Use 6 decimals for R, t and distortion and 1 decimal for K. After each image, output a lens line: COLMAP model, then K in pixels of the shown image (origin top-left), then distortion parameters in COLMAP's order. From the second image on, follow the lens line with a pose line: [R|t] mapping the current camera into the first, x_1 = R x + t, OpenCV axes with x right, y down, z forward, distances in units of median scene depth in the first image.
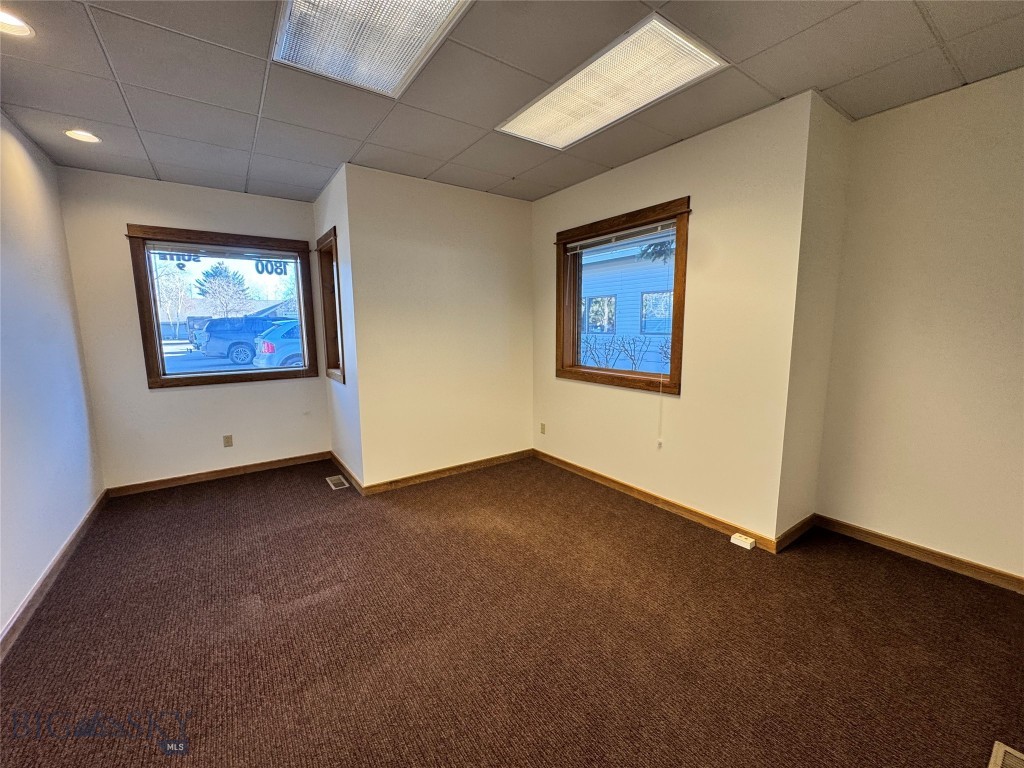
lens RADIAL K [[407.3, 0, 509.8], [0, 407.3, 382.0], [0, 0, 1]] dist [-0.002401, 0.000924]
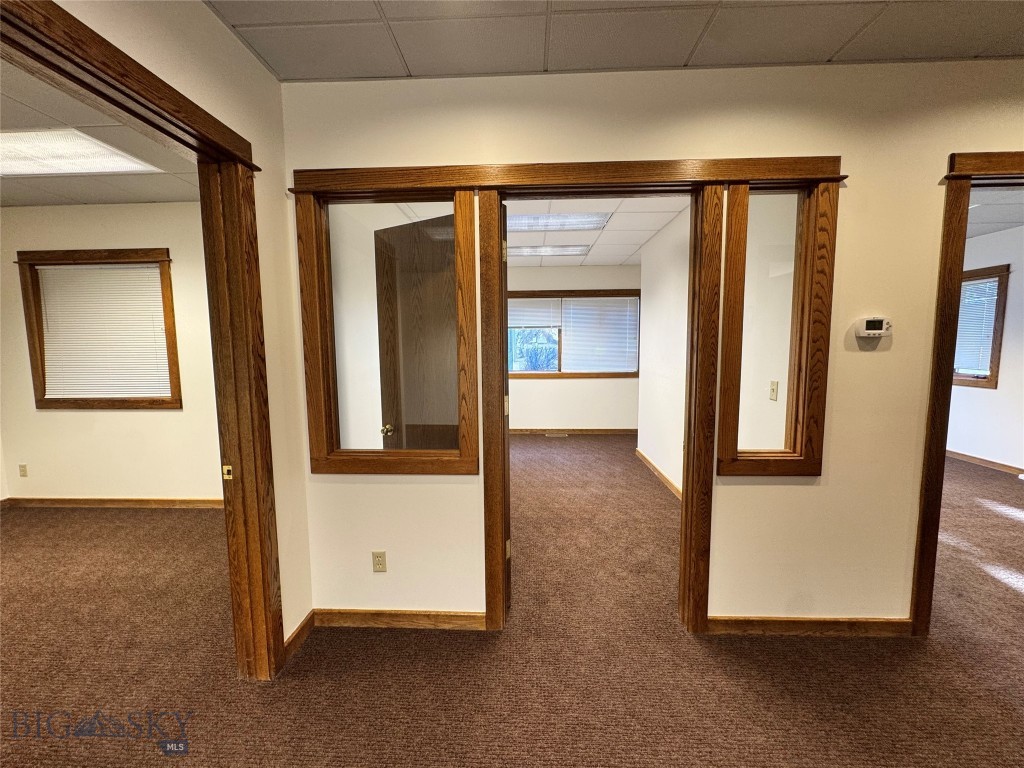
lens RADIAL K [[407.3, 0, 510.6], [0, 407.3, 385.6], [0, 0, 1]] dist [-0.002401, 0.000924]
pose [[0.609695, -0.071631, 0.789393, 0.060532], [0.112660, 0.993629, 0.003150, 0.067396], [-0.784589, 0.087013, 0.613880, -0.493779]]
